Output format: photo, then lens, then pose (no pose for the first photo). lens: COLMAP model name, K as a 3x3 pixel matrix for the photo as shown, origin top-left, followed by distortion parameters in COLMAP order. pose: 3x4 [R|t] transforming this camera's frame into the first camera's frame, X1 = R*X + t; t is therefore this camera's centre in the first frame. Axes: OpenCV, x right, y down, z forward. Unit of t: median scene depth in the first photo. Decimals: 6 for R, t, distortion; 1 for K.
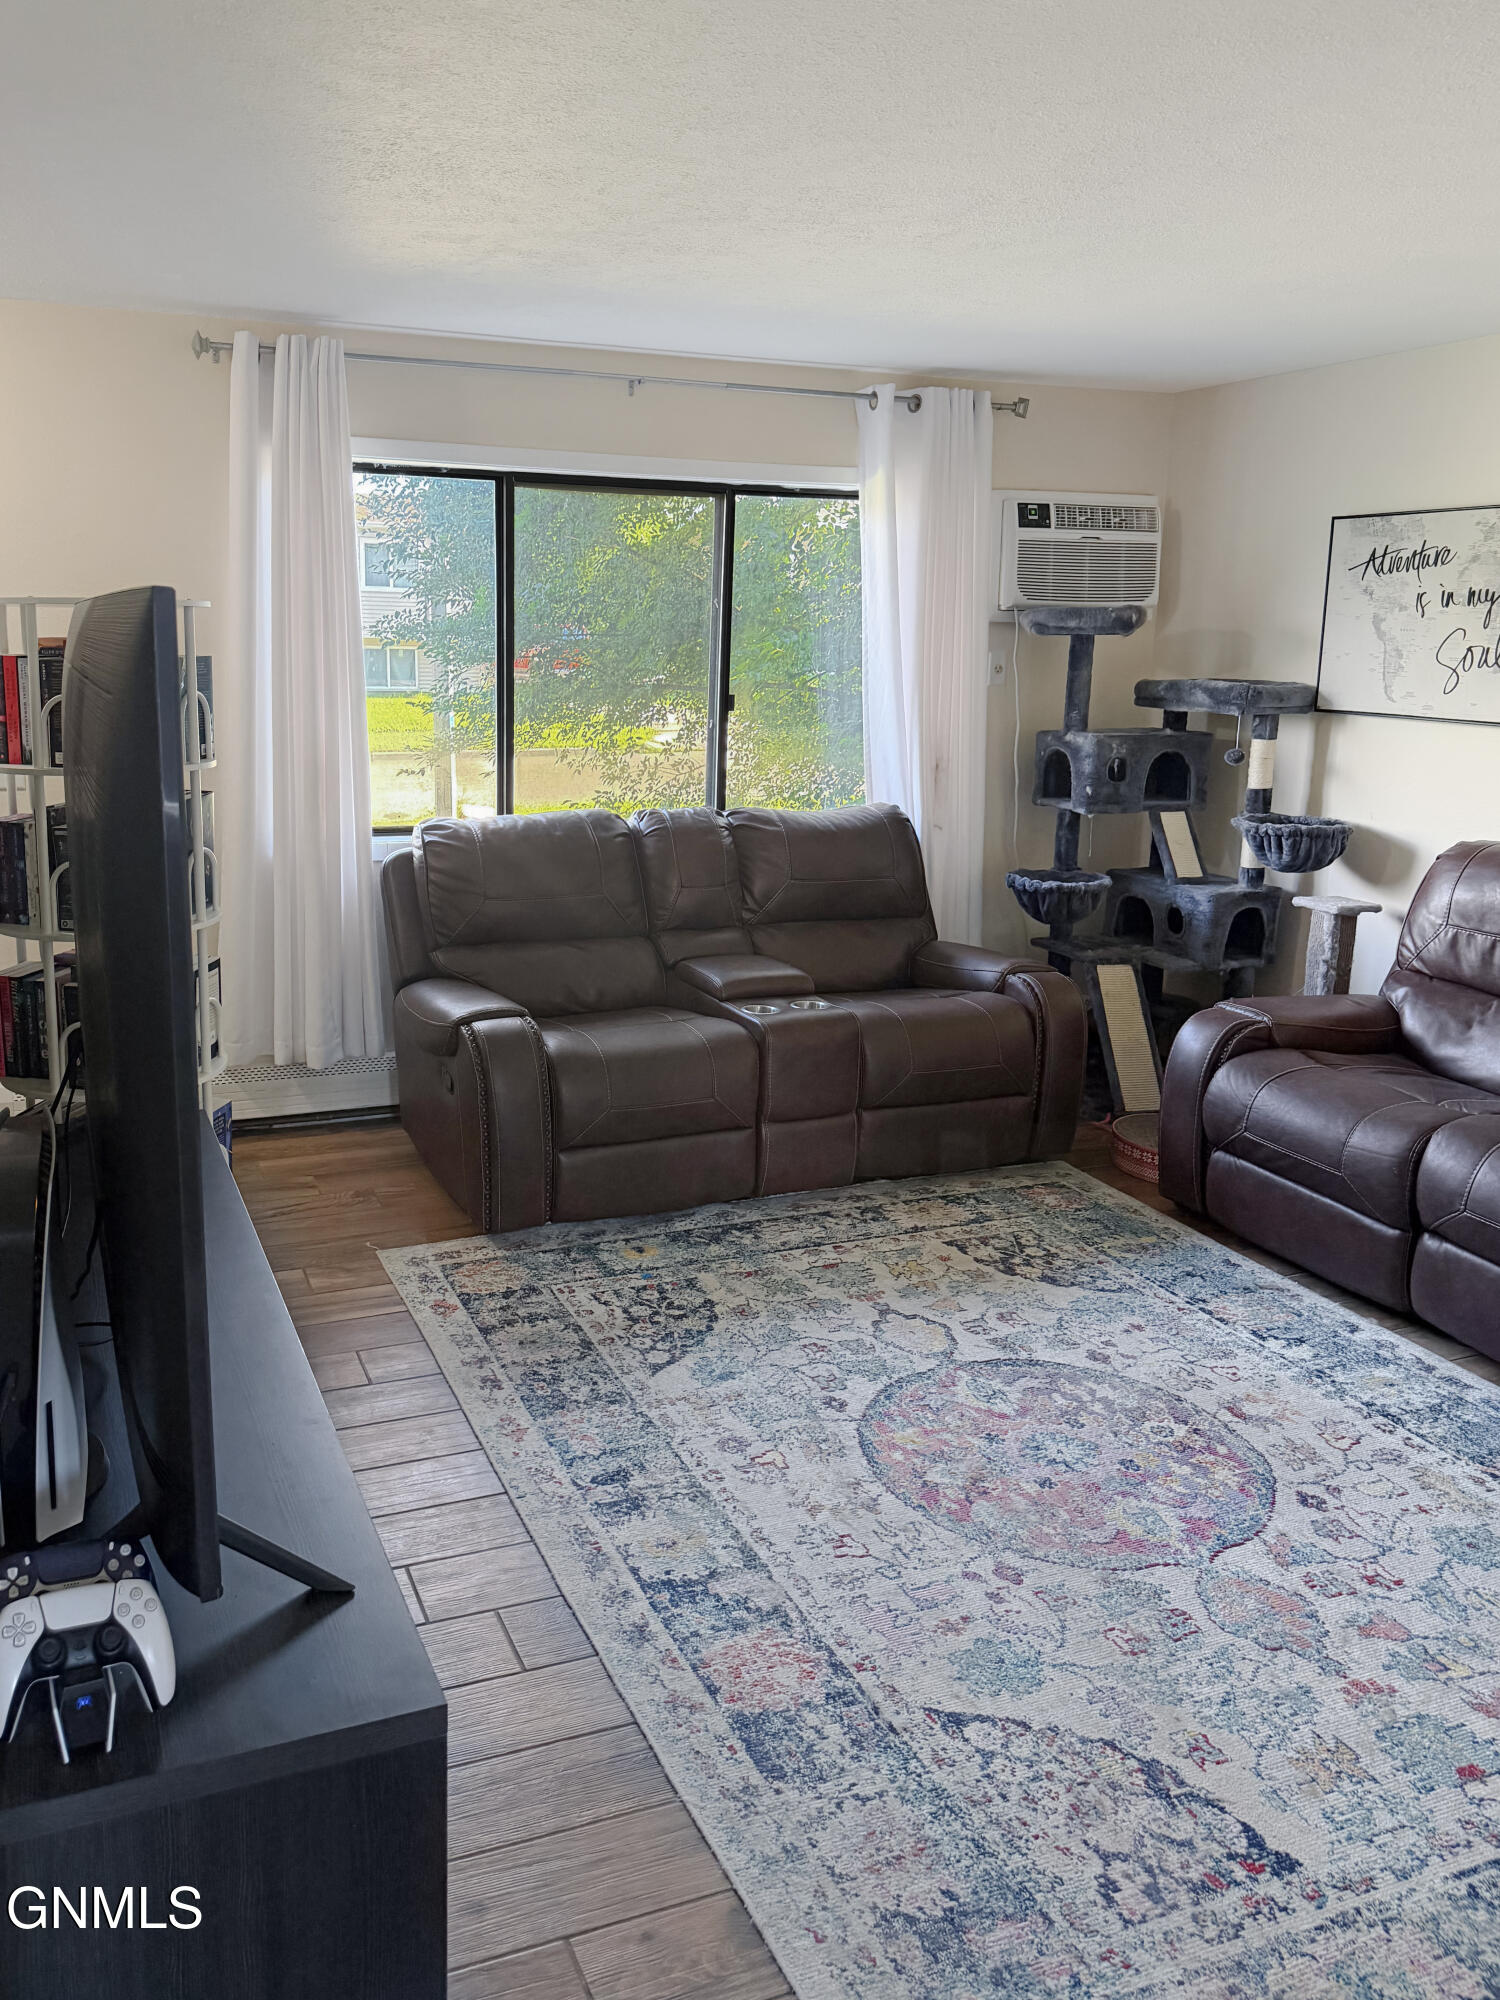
lens RADIAL K [[1462.7, 0, 579.8], [0, 1462.7, 889.9], [0, 0, 1]] dist [0.052718, -0.051144]
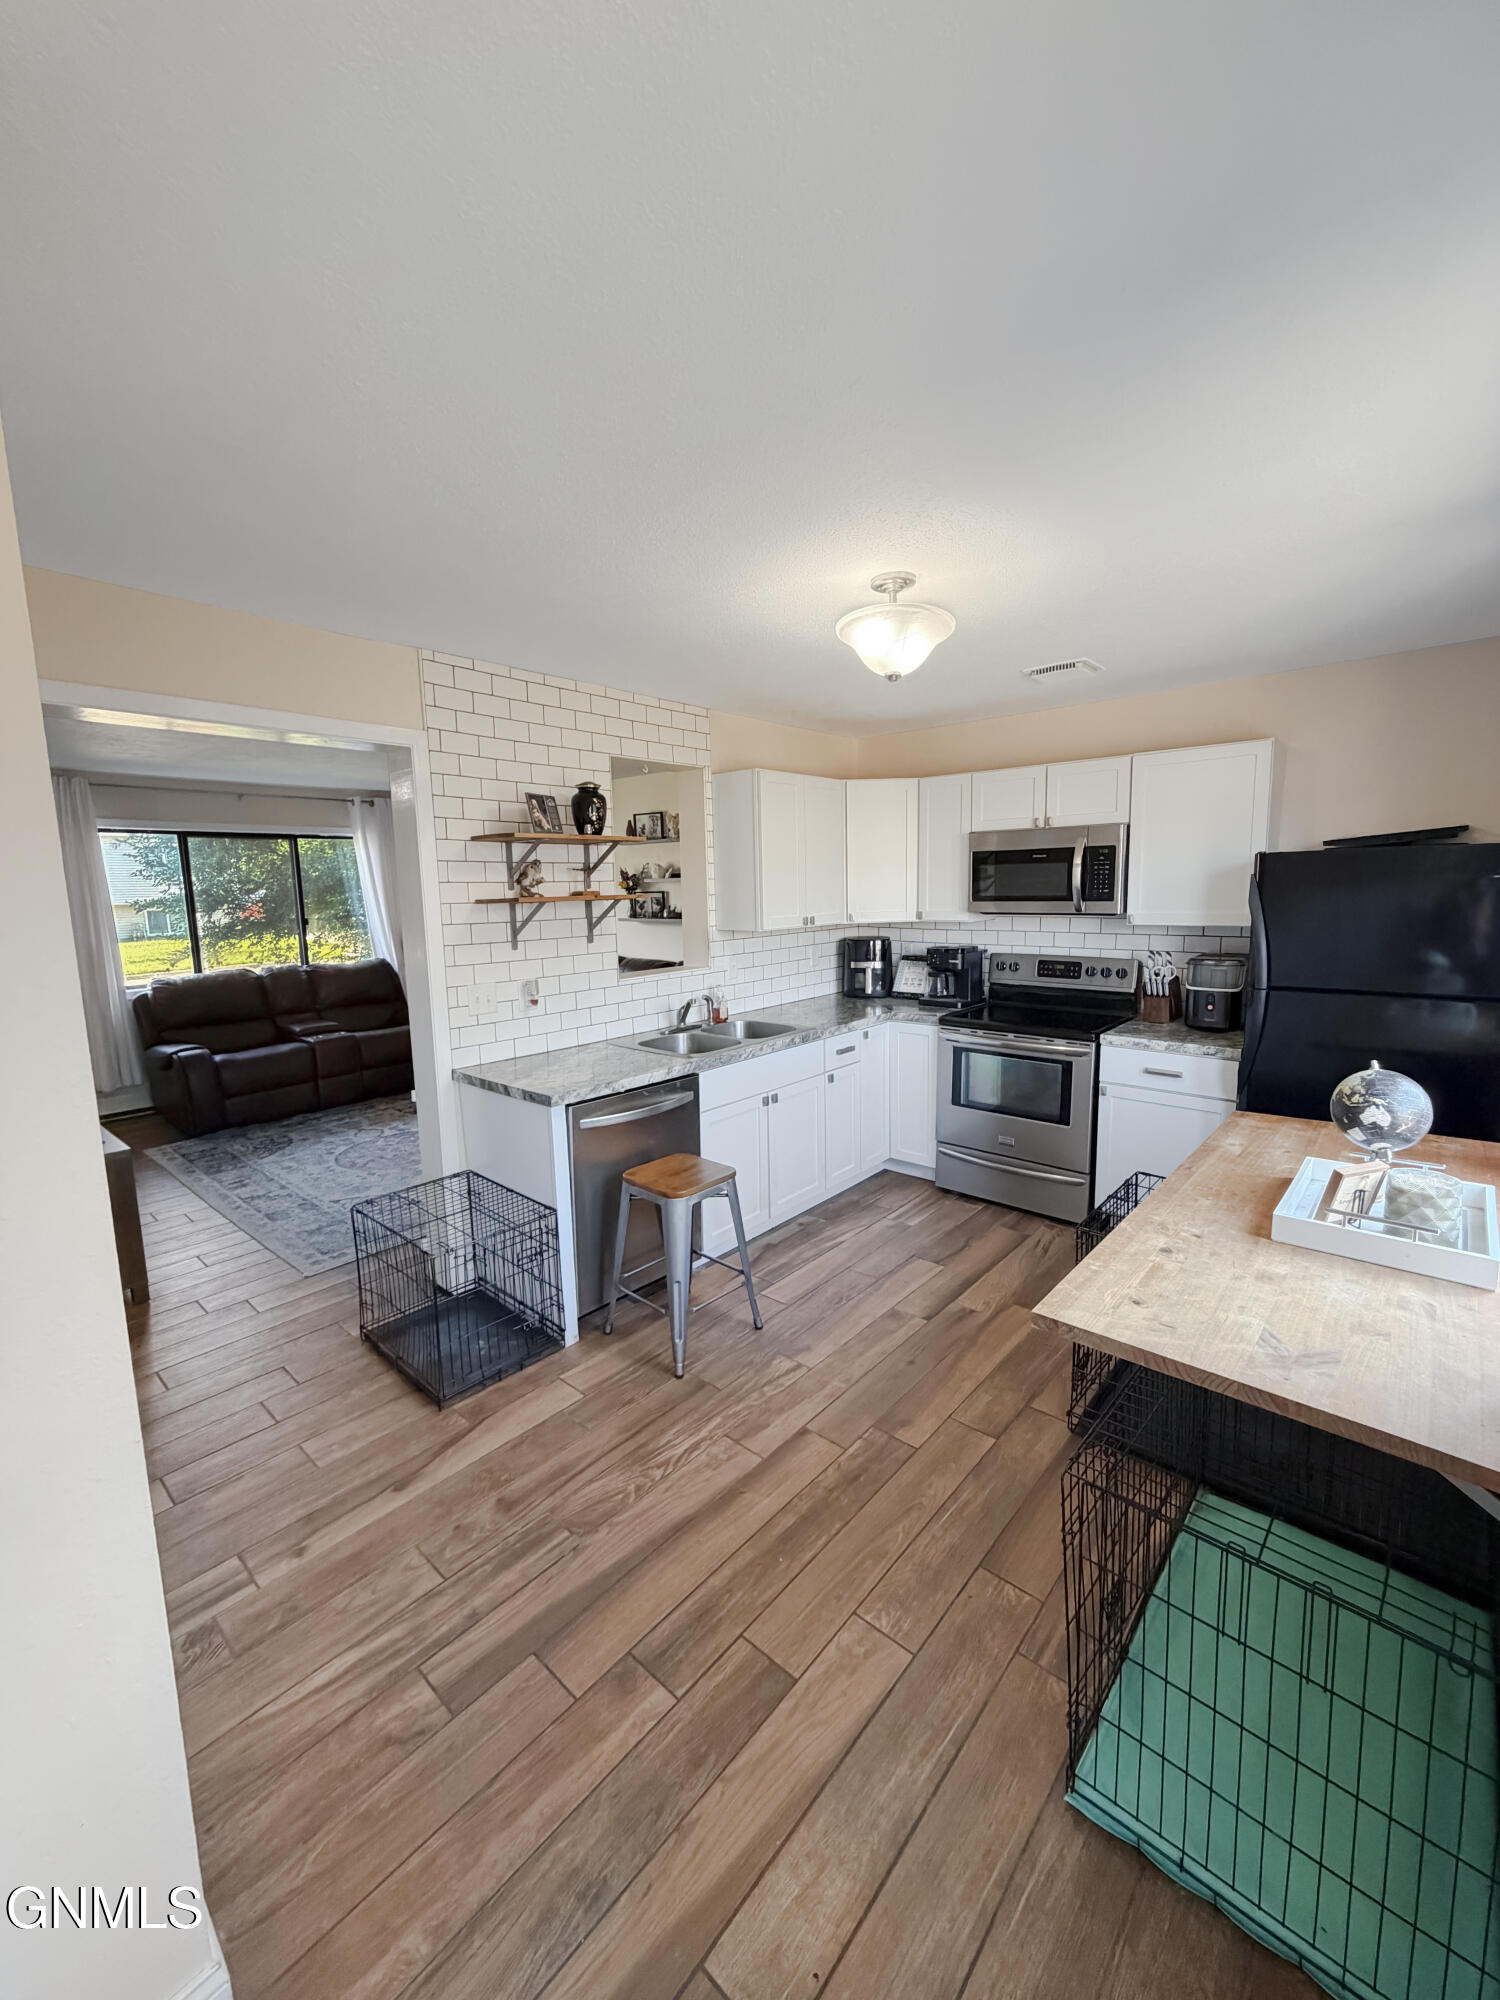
lens RADIAL K [[803.6, 0, 742.5], [0, 803.6, 995.9], [0, 0, 1]] dist [0.000680, 0.000228]
pose [[0.882861, -0.099472, 0.458979, 0.165660], [0.117201, 0.993056, -0.010222, 0.126812], [-0.454774, 0.062818, 0.888389, -0.703668]]
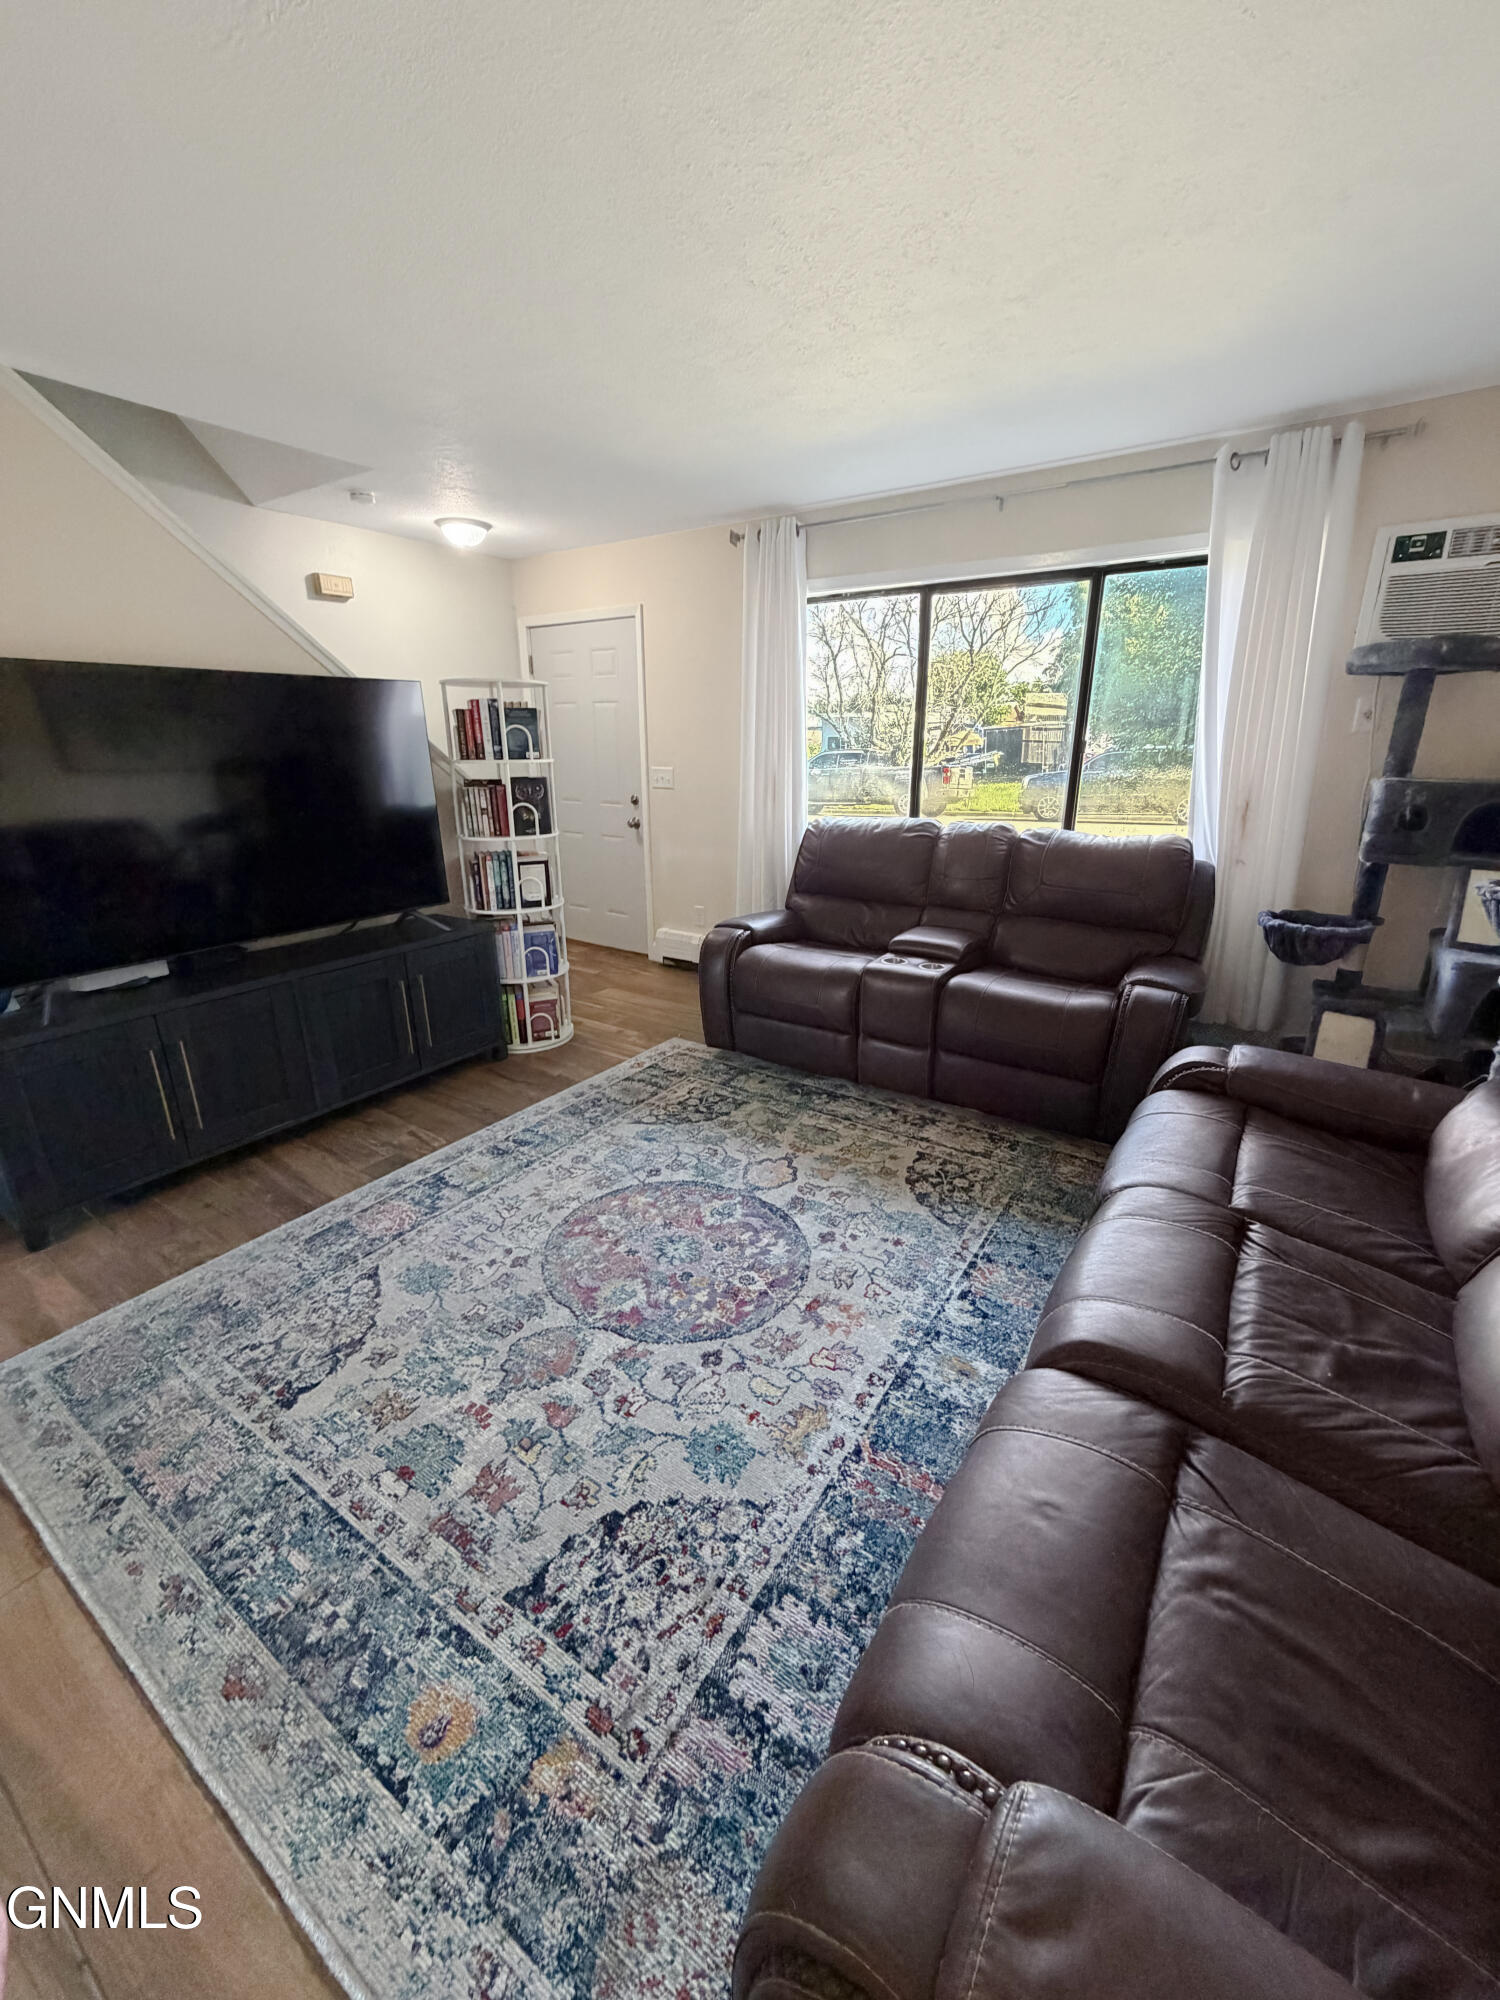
lens RADIAL K [[803.6, 0, 739.7], [0, 803.6, 1000.3], [0, 0, 1]] dist [0.000680, 0.000228]
pose [[0.591328, 0.237864, -0.770553, 0.736087], [-0.130991, 0.971151, 0.199264, -0.020310], [0.795722, -0.016895, 0.605427, 0.461617]]
